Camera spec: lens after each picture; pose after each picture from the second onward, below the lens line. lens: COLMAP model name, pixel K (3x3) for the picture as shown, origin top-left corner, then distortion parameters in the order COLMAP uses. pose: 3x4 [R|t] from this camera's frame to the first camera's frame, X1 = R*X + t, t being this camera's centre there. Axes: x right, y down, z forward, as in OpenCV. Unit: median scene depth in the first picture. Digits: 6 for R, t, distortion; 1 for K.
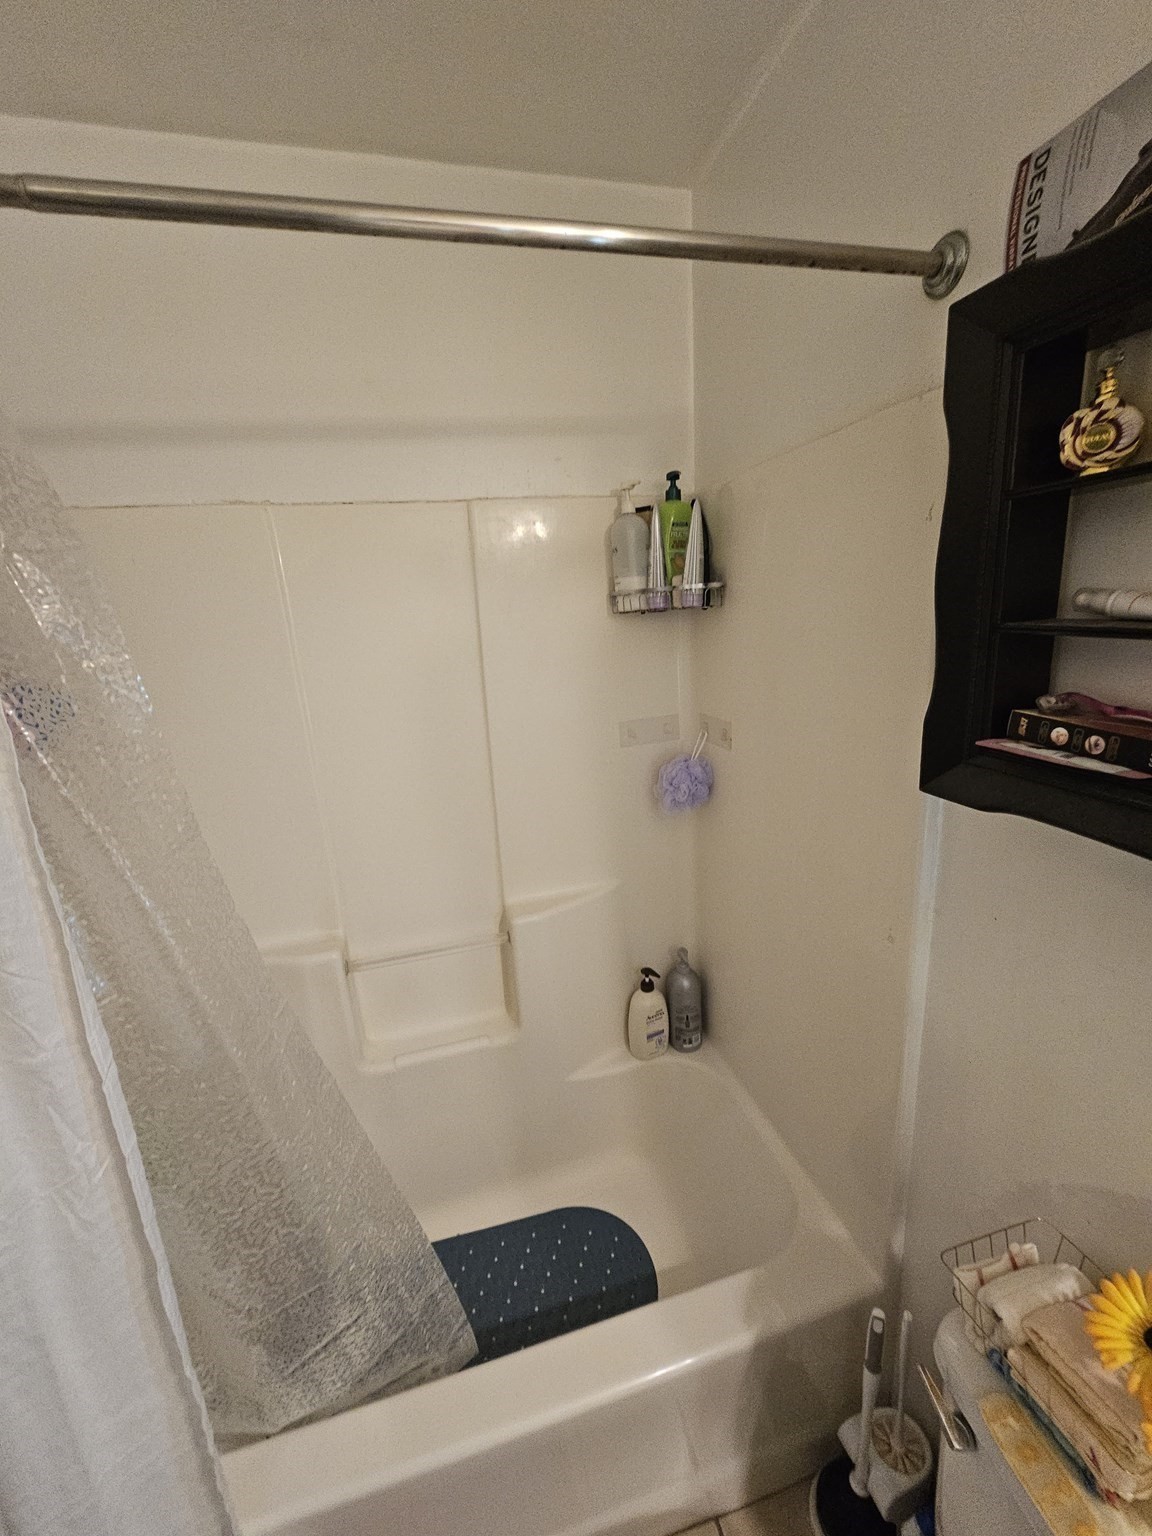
lens RADIAL K [[634.3, 0, 585.1], [0, 634.3, 765.4], [0, 0, 1]] dist [-0.003252, 0.000633]
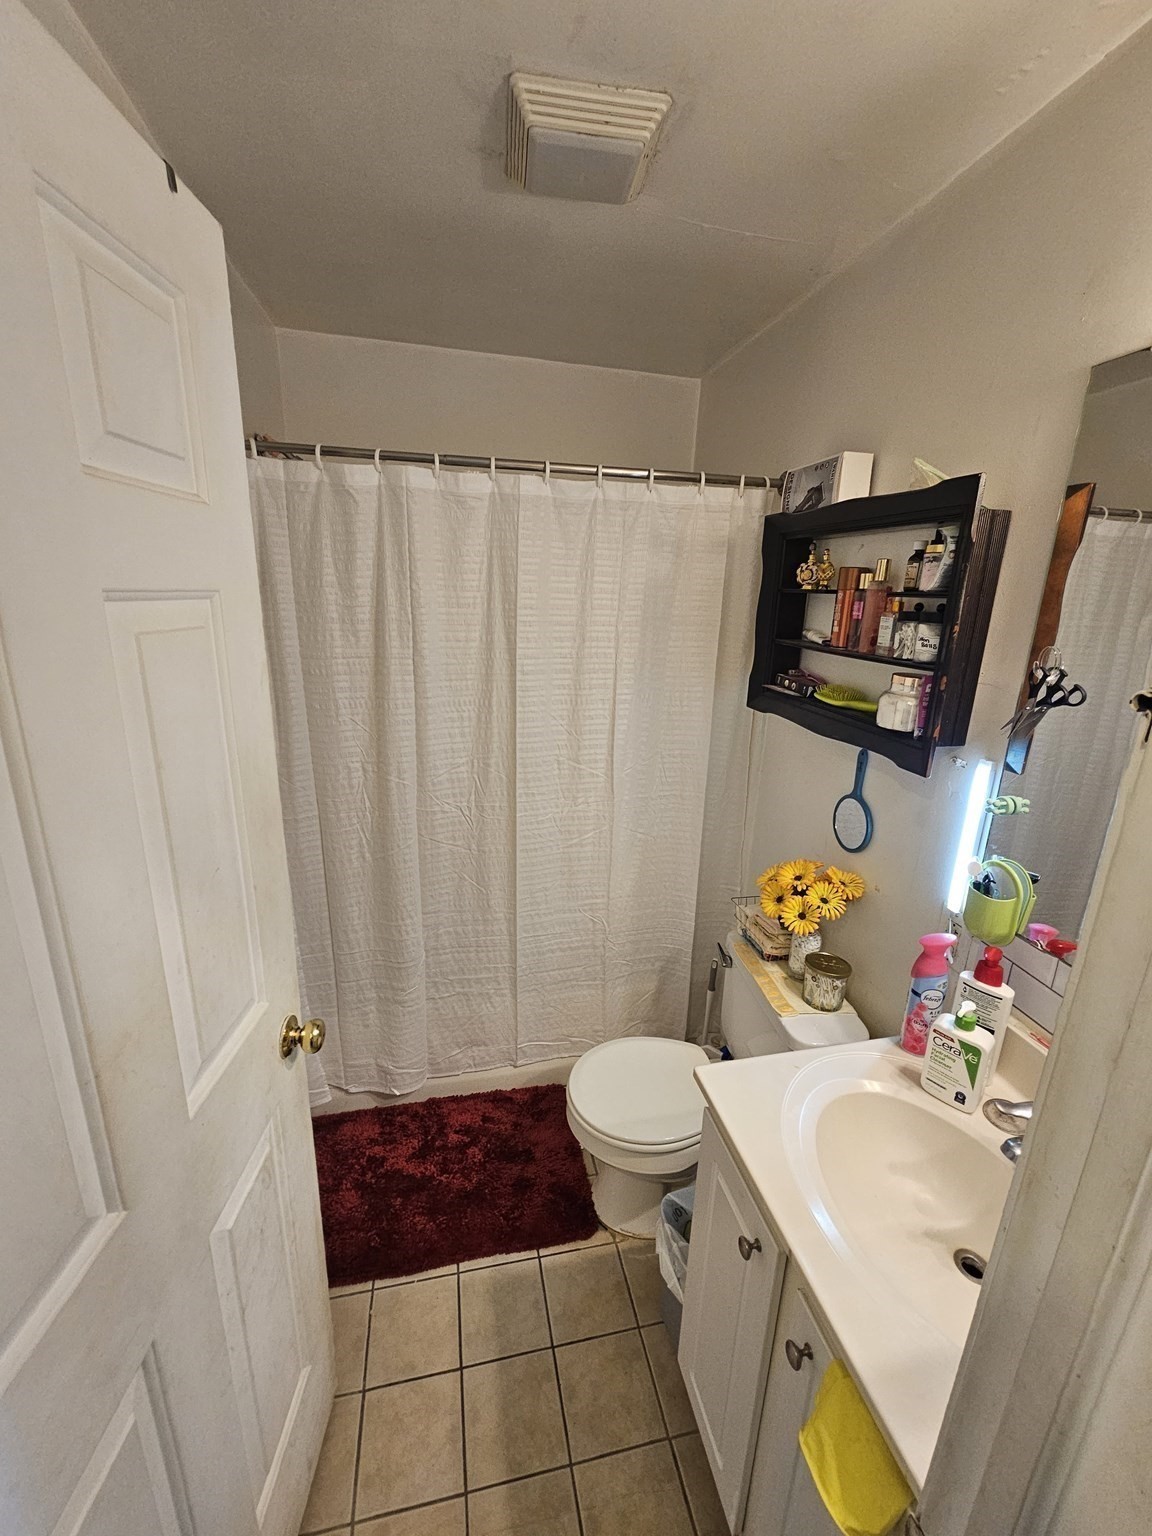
lens RADIAL K [[634.3, 0, 585.1], [0, 634.3, 765.4], [0, 0, 1]] dist [-0.003252, 0.000633]
pose [[0.993779, 0.109856, -0.018297, -0.005213], [-0.109522, 0.993814, 0.018386, 0.316236], [0.020203, -0.016268, 0.999664, -1.569818]]
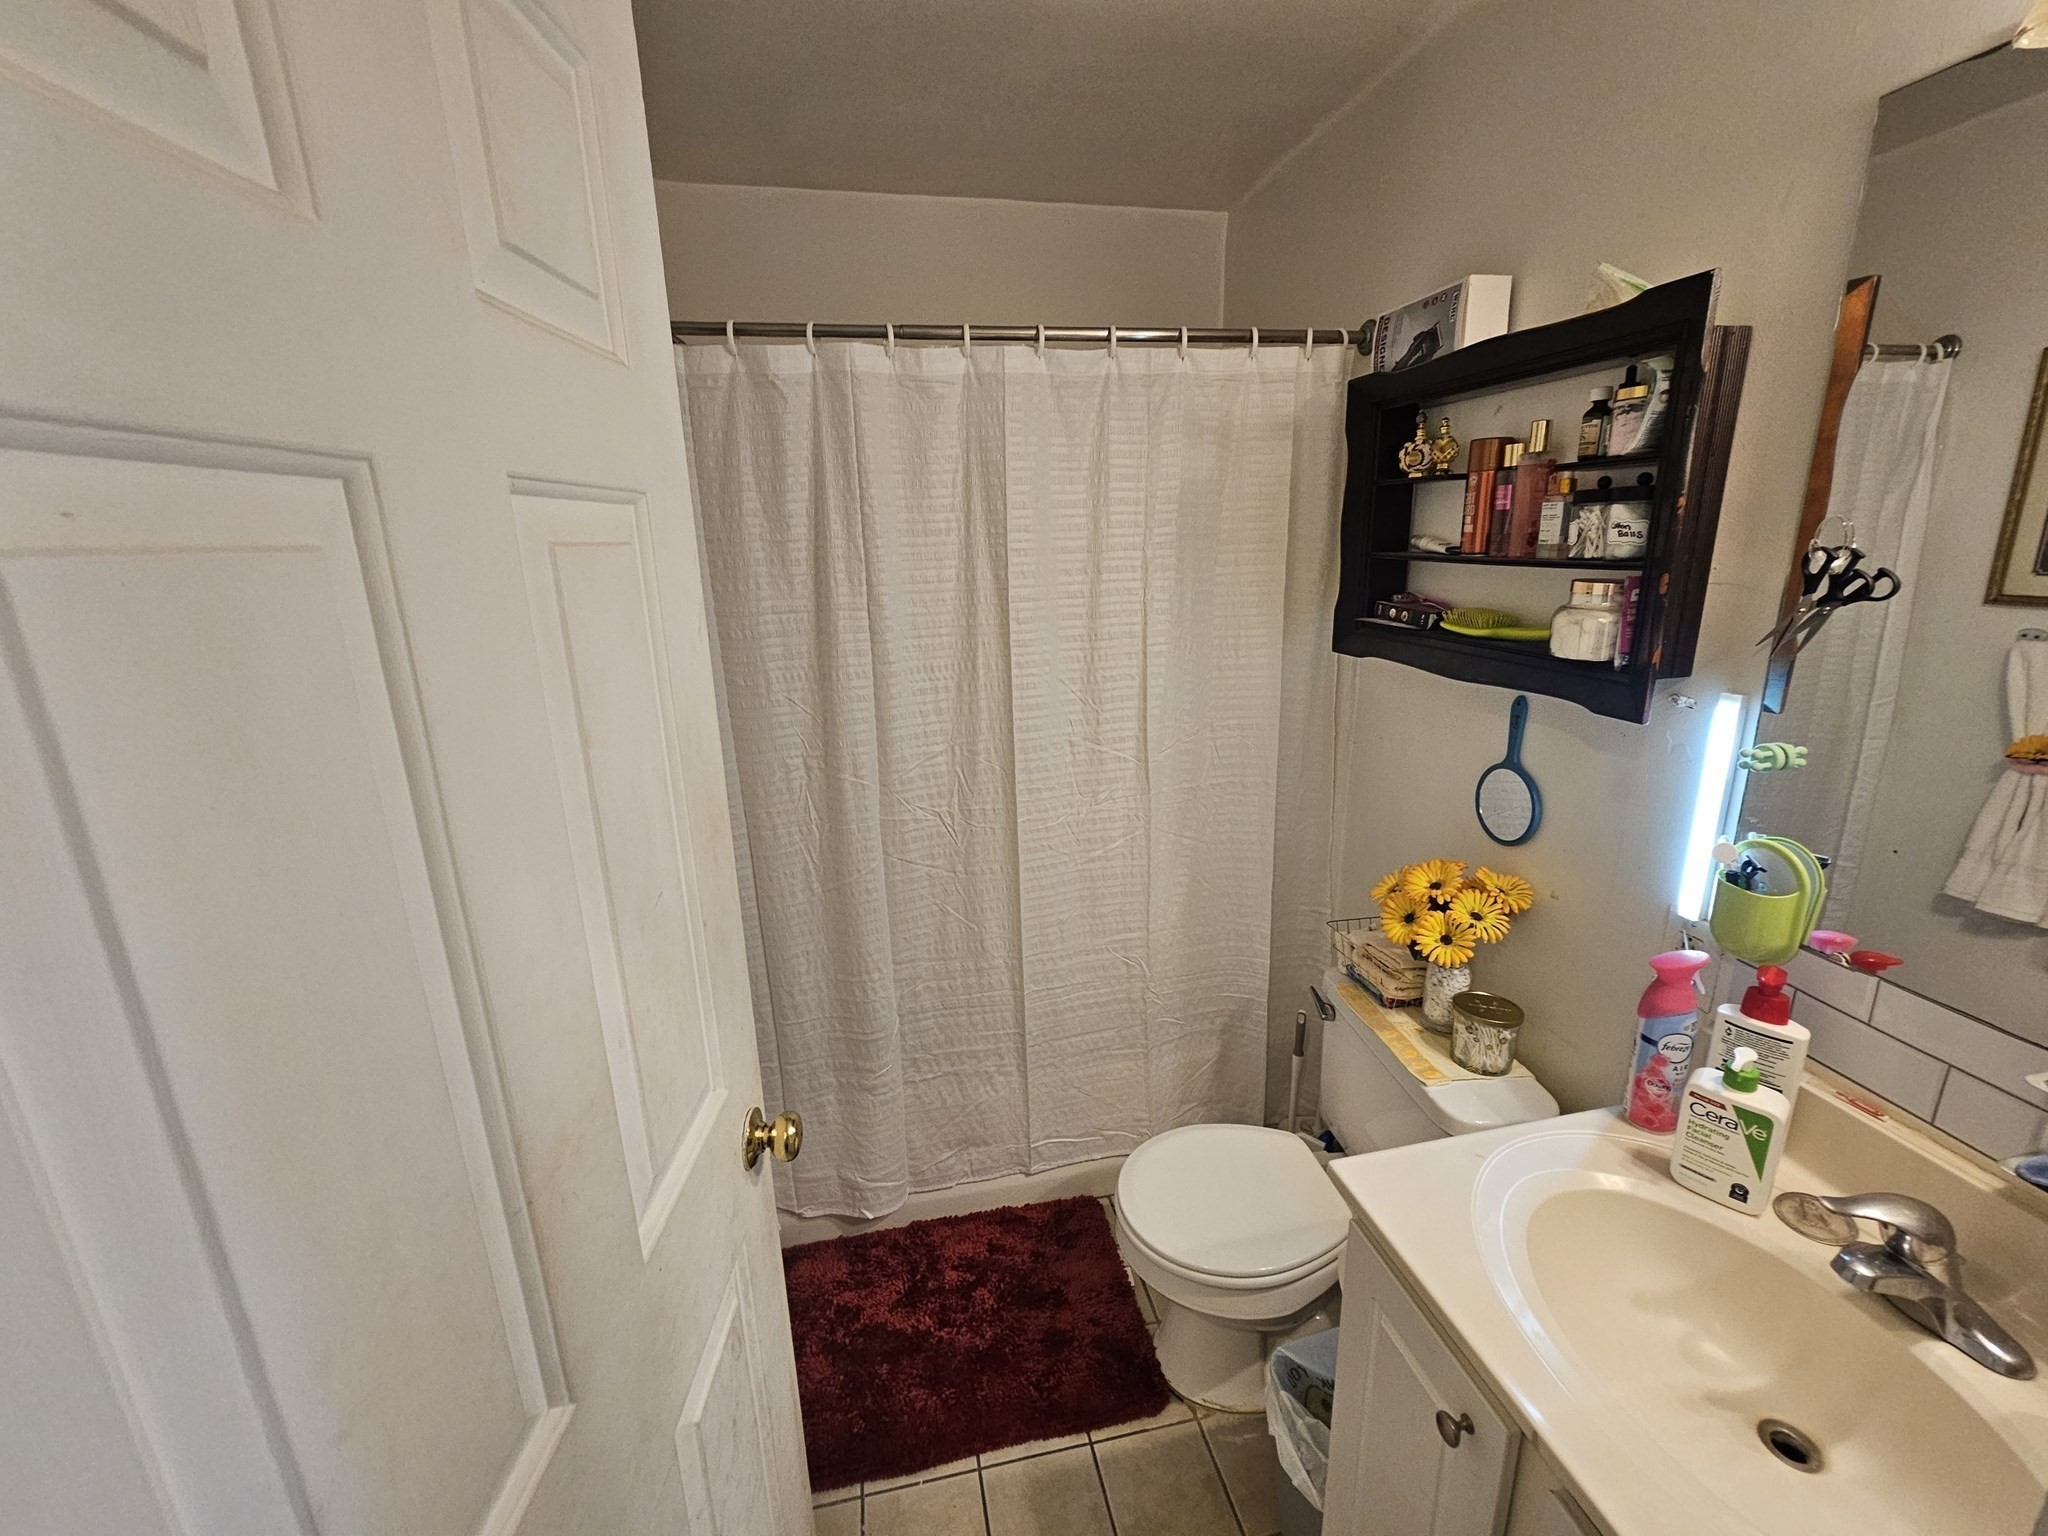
lens RADIAL K [[848.5, 0, 1023.3], [0, 848.5, 753.8], [0, 0, 1]] dist [-0.003505, 0.001137]
pose [[0.996886, 0.056200, -0.055321, -0.170977], [-0.055999, 0.998417, 0.005174, 0.390789], [0.055524, -0.002060, 0.998455, -1.470057]]
